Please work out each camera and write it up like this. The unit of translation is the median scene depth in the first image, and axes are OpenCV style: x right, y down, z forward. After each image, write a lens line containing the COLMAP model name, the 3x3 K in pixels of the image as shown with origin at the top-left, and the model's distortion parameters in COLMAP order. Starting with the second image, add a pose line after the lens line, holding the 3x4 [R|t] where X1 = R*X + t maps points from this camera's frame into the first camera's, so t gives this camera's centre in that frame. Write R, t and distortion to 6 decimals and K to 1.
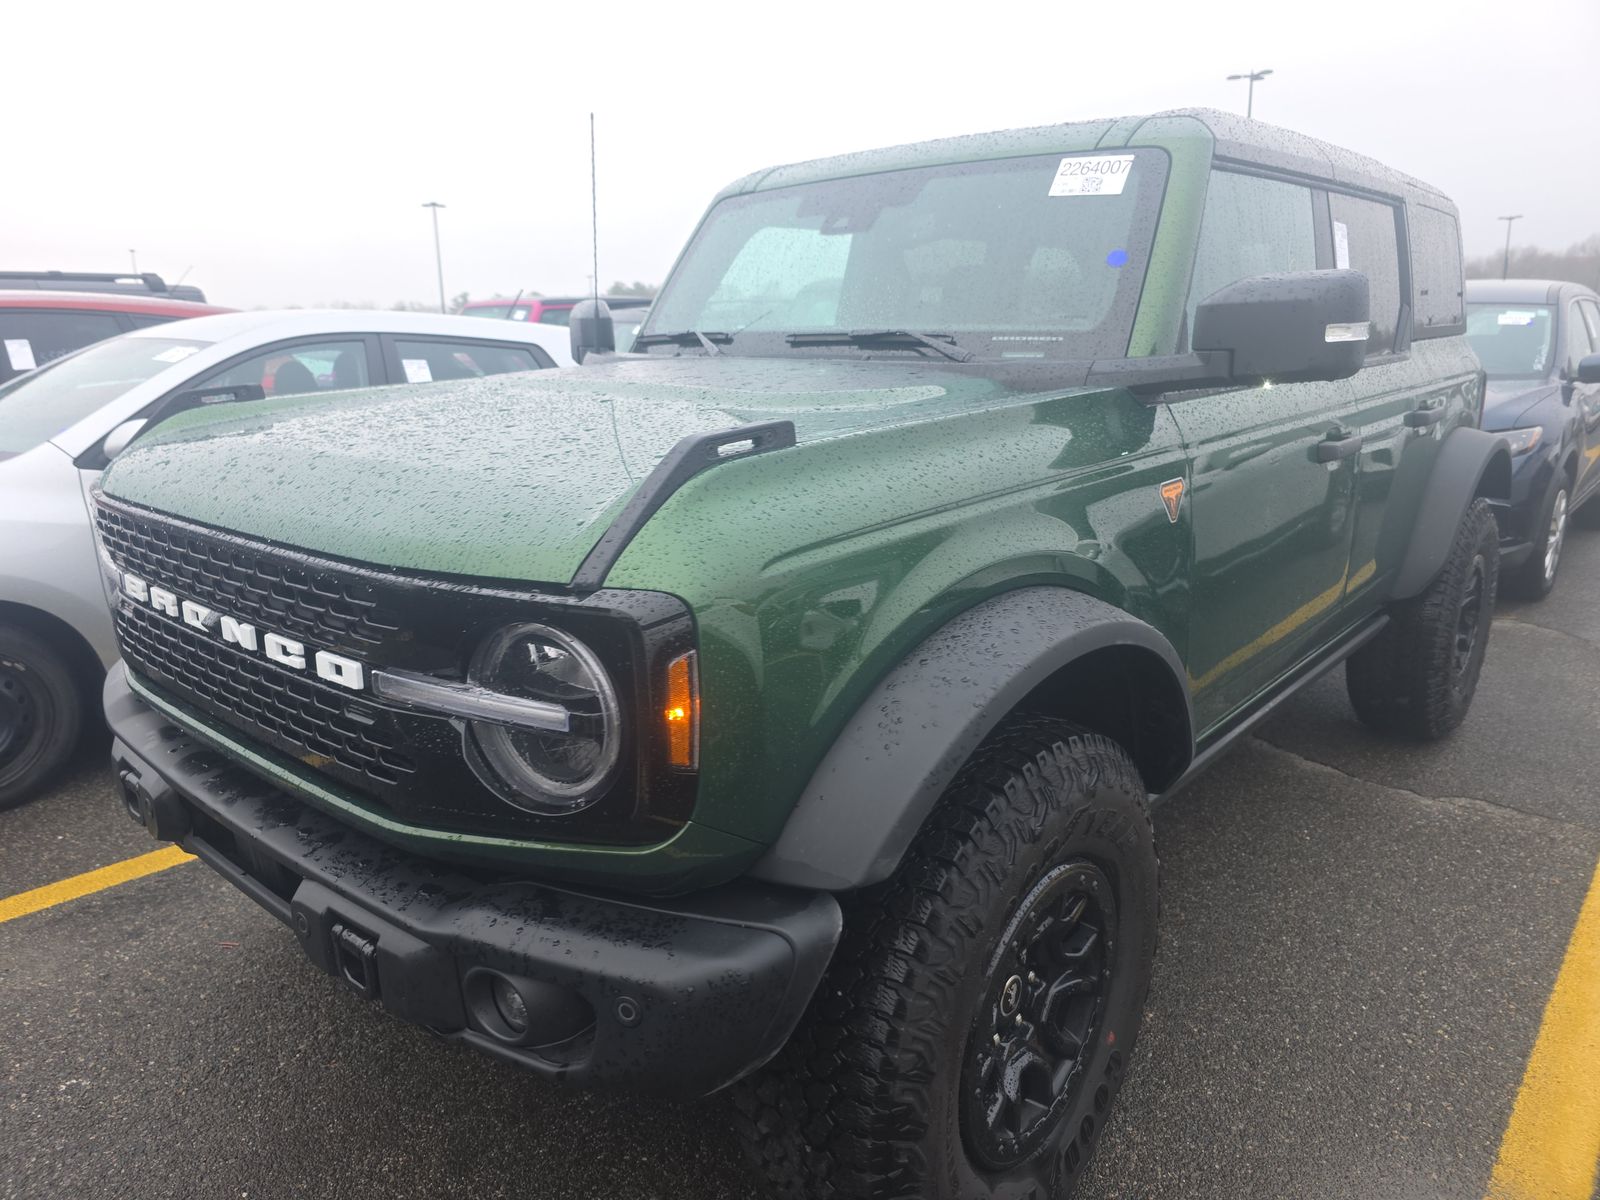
lens RADIAL K [[1082.7, 0, 751.7], [0, 1082.7, 593.5], [0, 0, 1]] dist [0.057101, -0.091215]
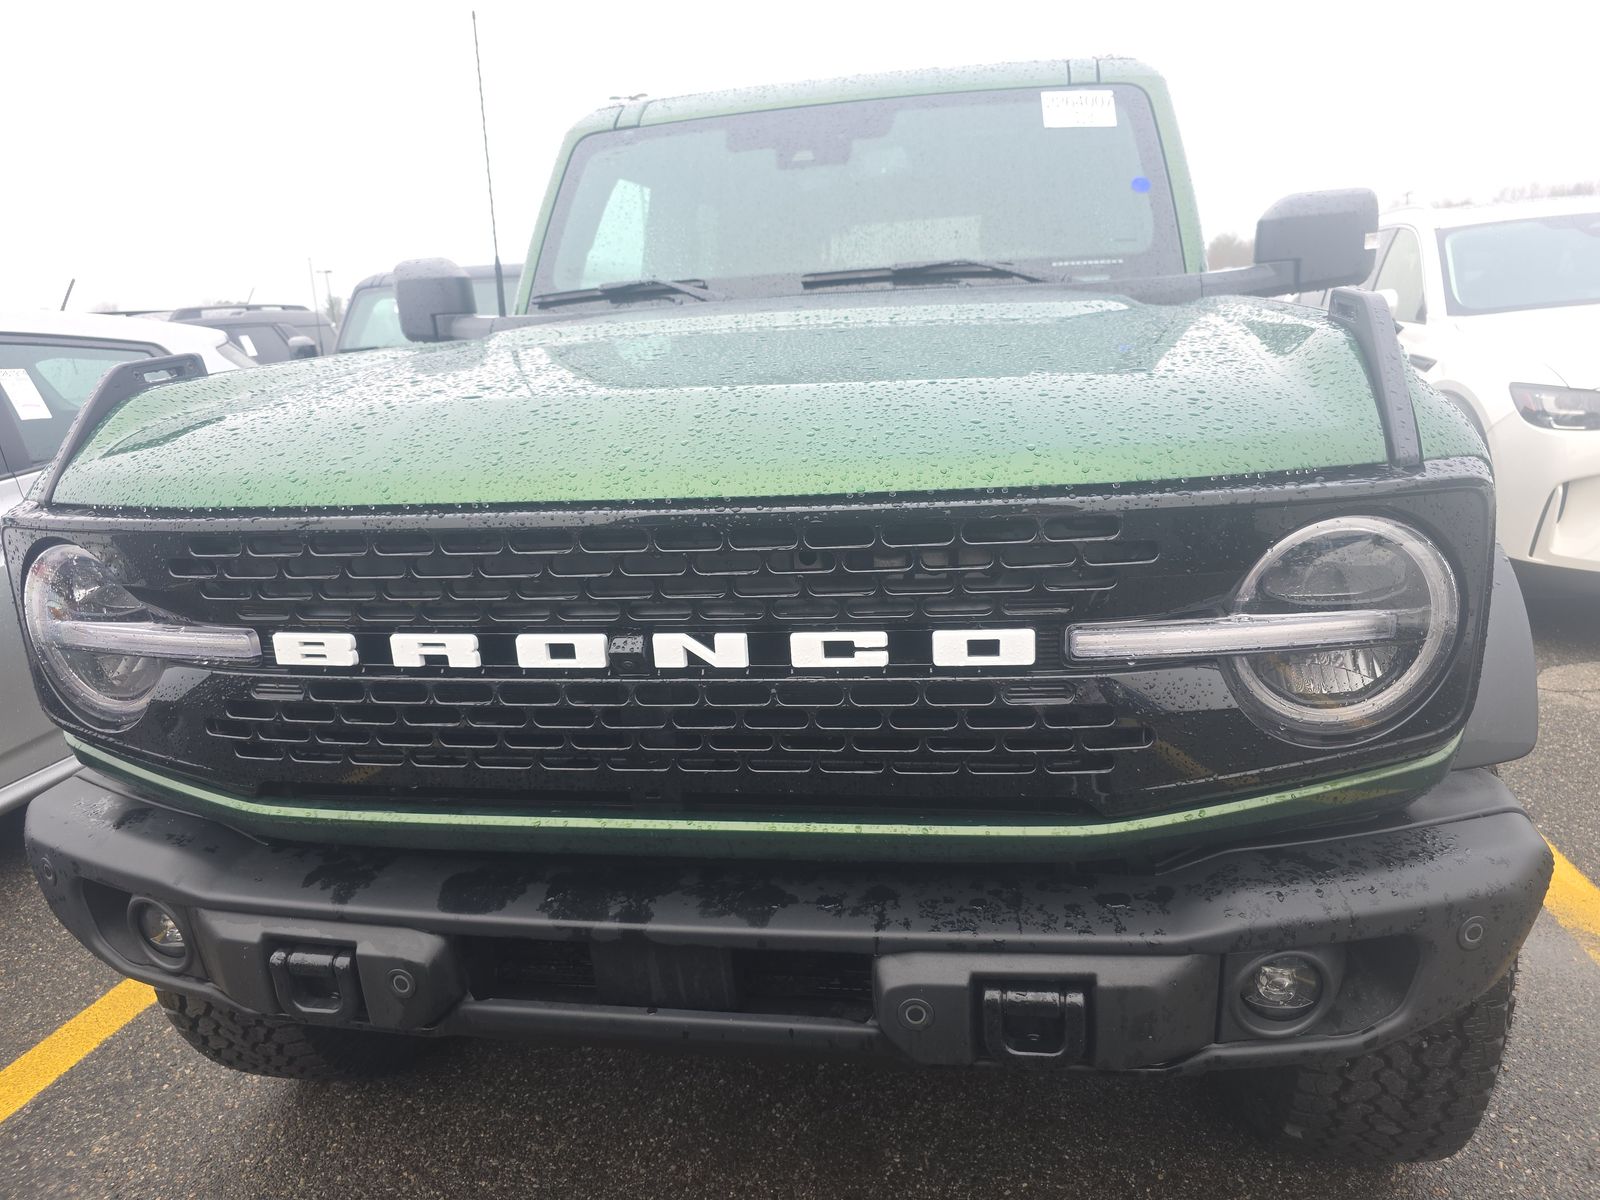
lens RADIAL K [[1109.2, 0, 800.0], [0, 1109.2, 600.0], [0, 0, 1]] dist [0.055988, -0.079180]
pose [[0.847836, -0.164829, 0.503989, -0.517707], [0.171377, 0.984628, 0.033723, -0.005863], [-0.501801, 0.057780, 0.863051, 0.242185]]
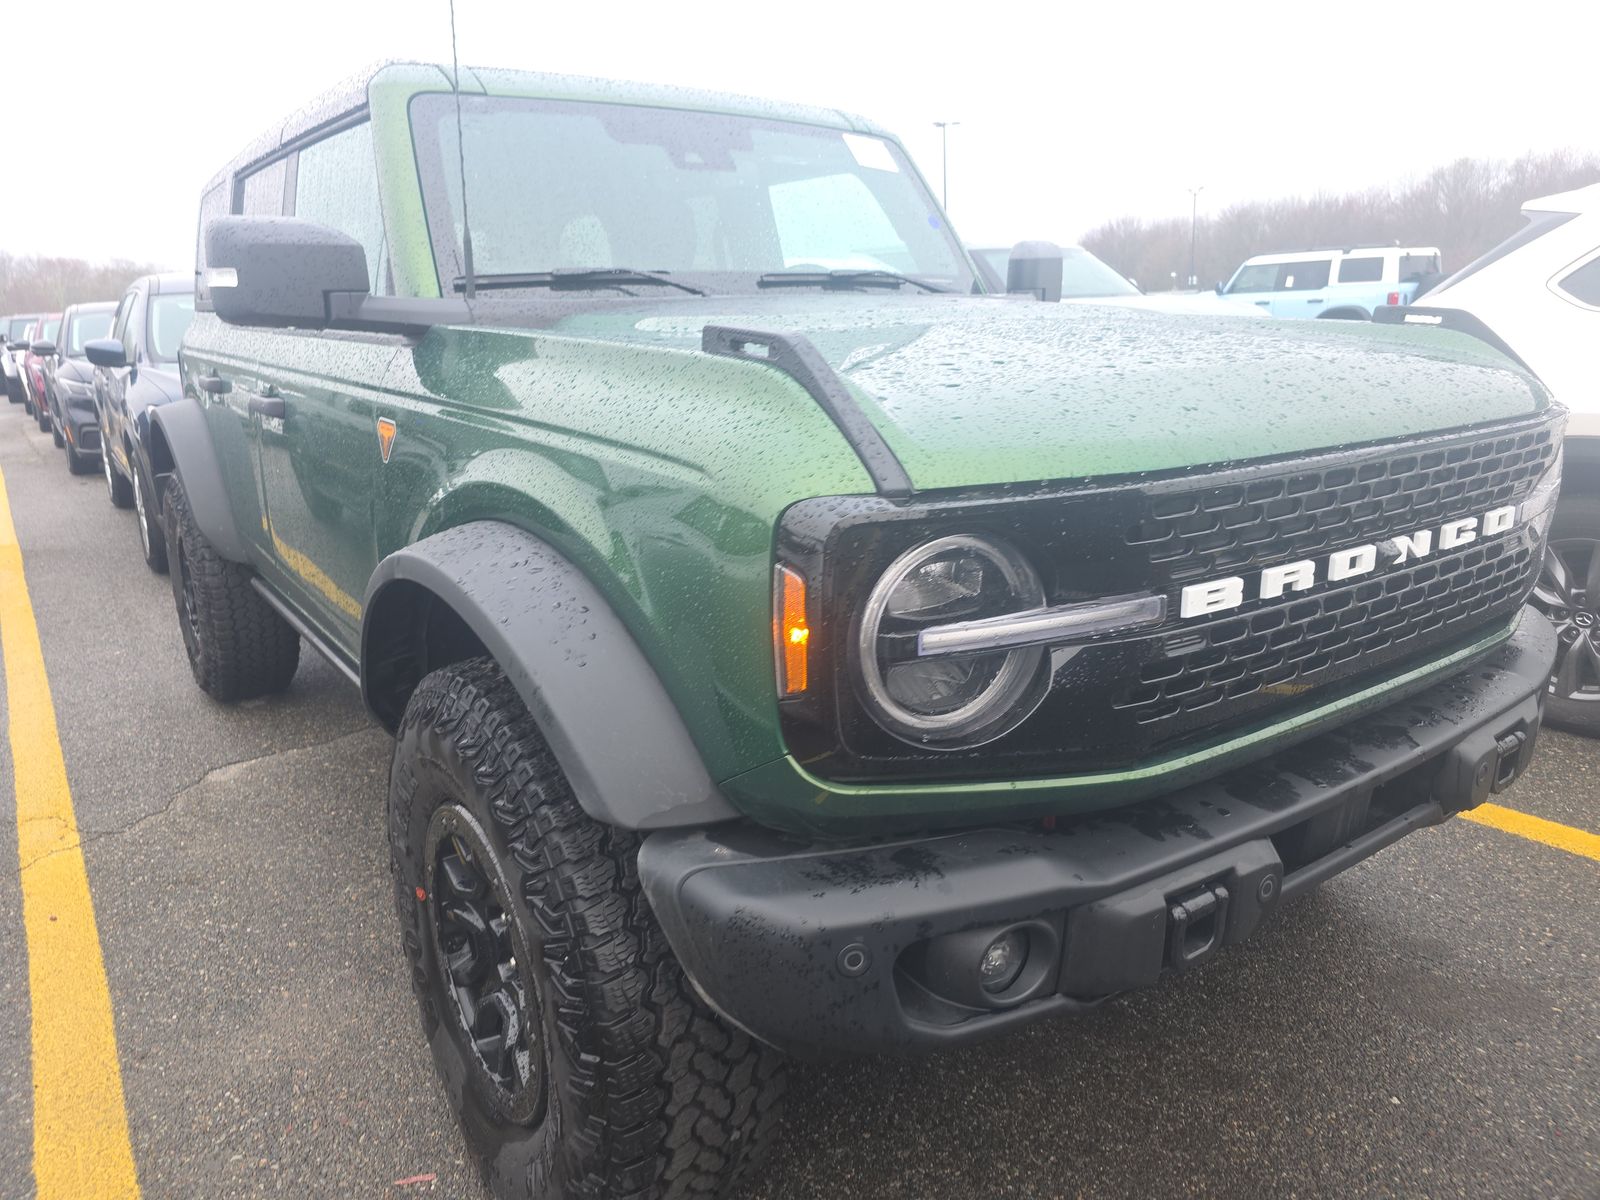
lens RADIAL K [[1122.9, 0, 802.5], [0, 1122.9, 553.1], [0, 0, 1]] dist [0.067210, -0.105073]
pose [[0.198830, -0.202491, 0.958887, -1.021468], [0.246256, 0.957353, 0.151105, -0.159009], [-0.948591, 0.206088, 0.240215, 0.851501]]
